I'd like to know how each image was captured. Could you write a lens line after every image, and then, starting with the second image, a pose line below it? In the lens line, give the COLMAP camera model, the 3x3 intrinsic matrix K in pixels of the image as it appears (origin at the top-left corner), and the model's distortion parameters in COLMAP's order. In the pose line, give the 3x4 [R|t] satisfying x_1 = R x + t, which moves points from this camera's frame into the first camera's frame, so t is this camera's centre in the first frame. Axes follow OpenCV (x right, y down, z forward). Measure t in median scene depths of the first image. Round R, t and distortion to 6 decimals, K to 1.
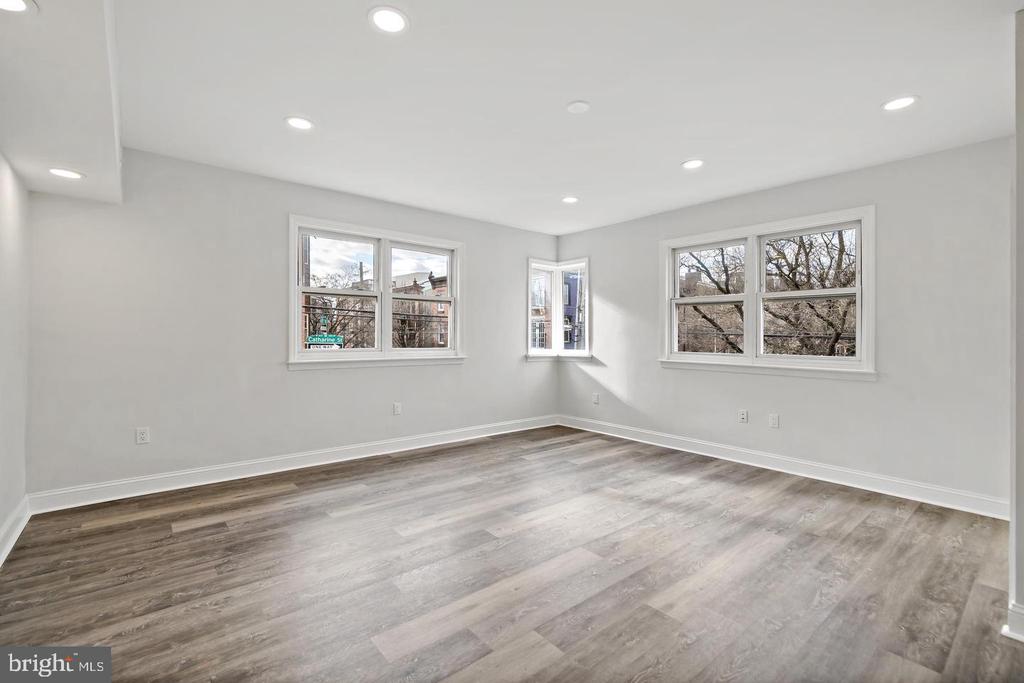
lens RADIAL K [[452.7, 0, 515.0], [0, 452.7, 339.0], [0, 0, 1]] dist [0.000751, -0.000462]
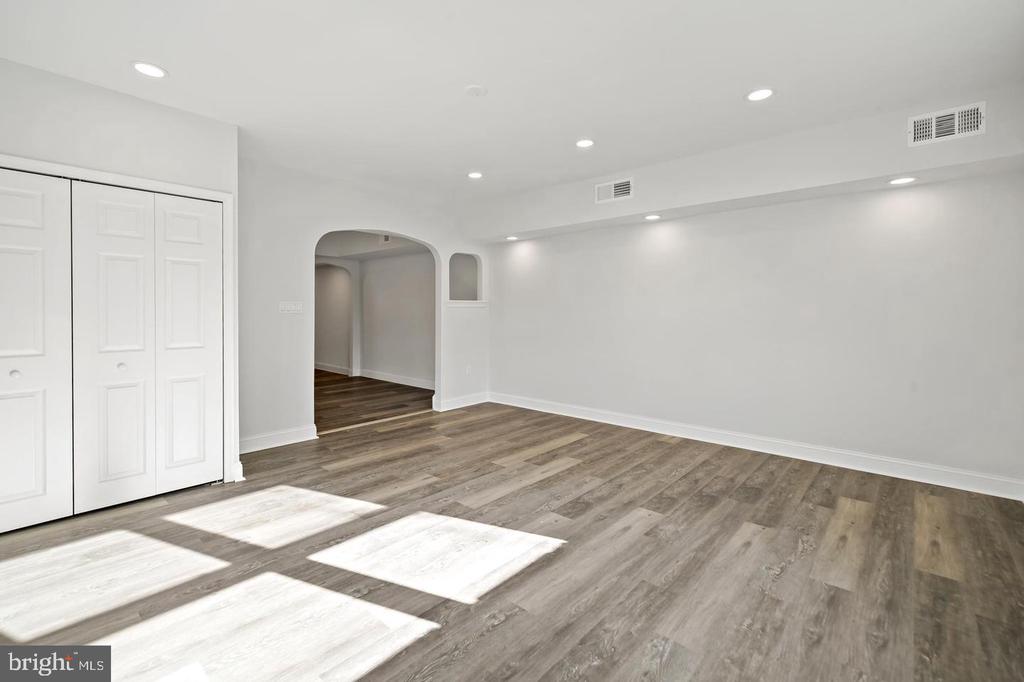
lens RADIAL K [[452.7, 0, 511.8], [0, 452.7, 342.0], [0, 0, 1]] dist [0.000751, -0.000462]
pose [[-0.990402, -0.001746, -0.138203, 0.163413], [-0.011587, 0.997449, 0.070434, -0.014825], [0.137728, 0.071359, -0.987896, 1.646828]]
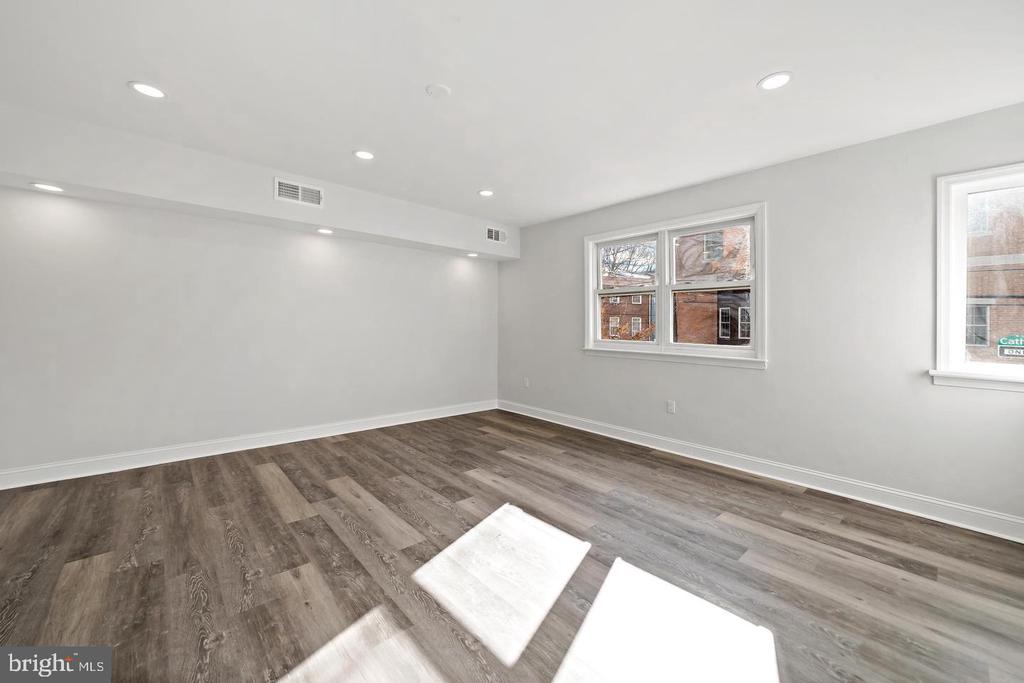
lens RADIAL K [[400.7, 0, 514.0], [0, 400.7, 332.4], [0, 0, 1]] dist [-0.002631, 0.000244]
pose [[0.035350, 0.009712, -0.999328, 0.816136], [-0.022554, 0.999706, 0.008918, -0.003731], [0.999120, 0.022223, 0.035559, 0.919641]]
